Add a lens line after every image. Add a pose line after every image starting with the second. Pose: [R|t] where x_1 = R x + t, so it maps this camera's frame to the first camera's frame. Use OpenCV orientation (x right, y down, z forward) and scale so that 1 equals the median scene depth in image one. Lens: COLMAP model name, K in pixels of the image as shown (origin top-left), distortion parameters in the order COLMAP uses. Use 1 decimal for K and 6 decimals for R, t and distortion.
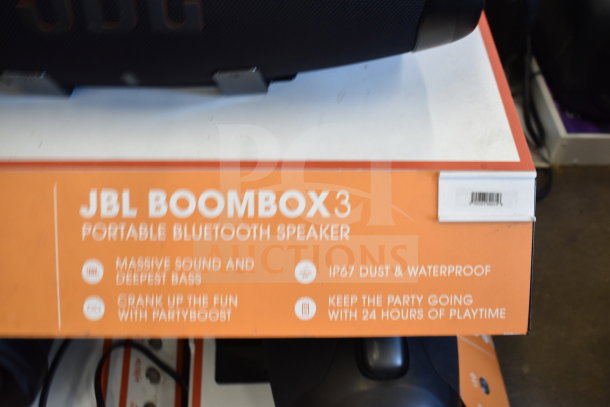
lens RADIAL K [[644.2, 0, 305.0], [0, 644.2, 203.5], [0, 0, 1]] dist [-0.014076, -0.006157]
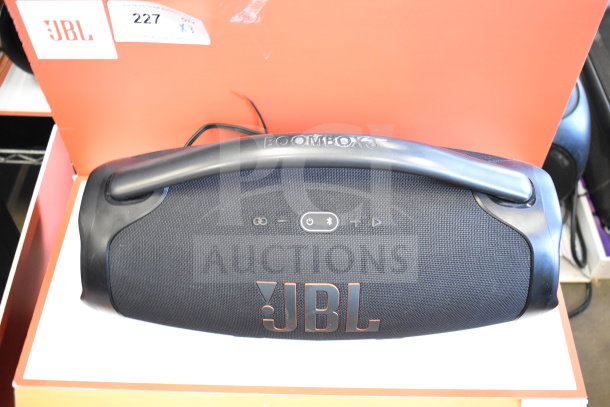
lens RADIAL K [[679.1, 0, 305.0], [0, 679.1, 203.5], [0, 0, 1]] dist [-0.017560, -0.019382]
pose [[0.999700, 0.013261, -0.020586, -0.264557], [-0.012023, 0.998177, 0.059142, -0.583630], [0.021333, -0.058877, 0.998037, -0.538442]]
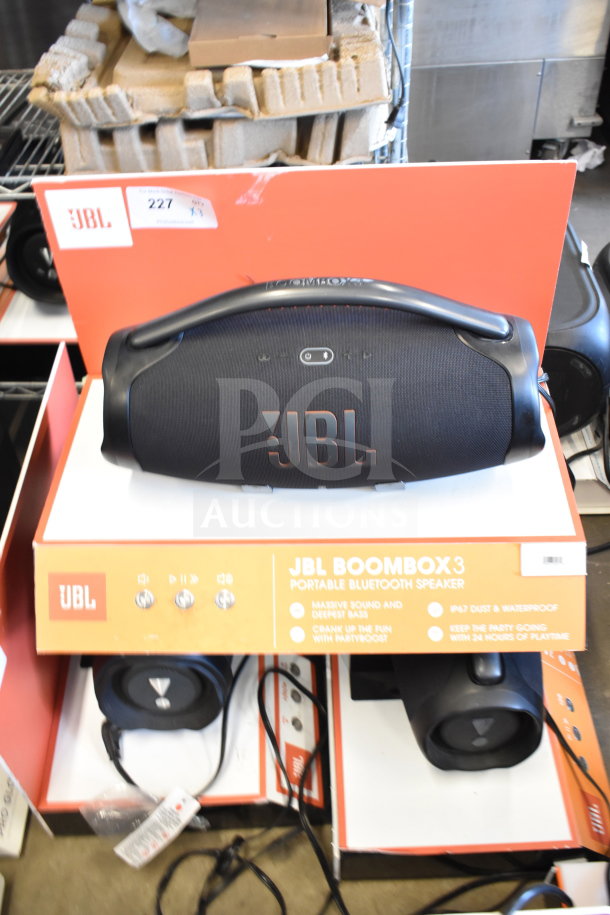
lens RADIAL K [[891.2, 0, 305.0], [0, 891.2, 457.5], [0, 0, 1]] dist [-0.005619, 0.000148]
pose [[0.998229, -0.016816, -0.057054, -0.180796], [0.012895, 0.997573, -0.068425, -0.113777], [0.058066, 0.067568, 0.996024, -1.154724]]
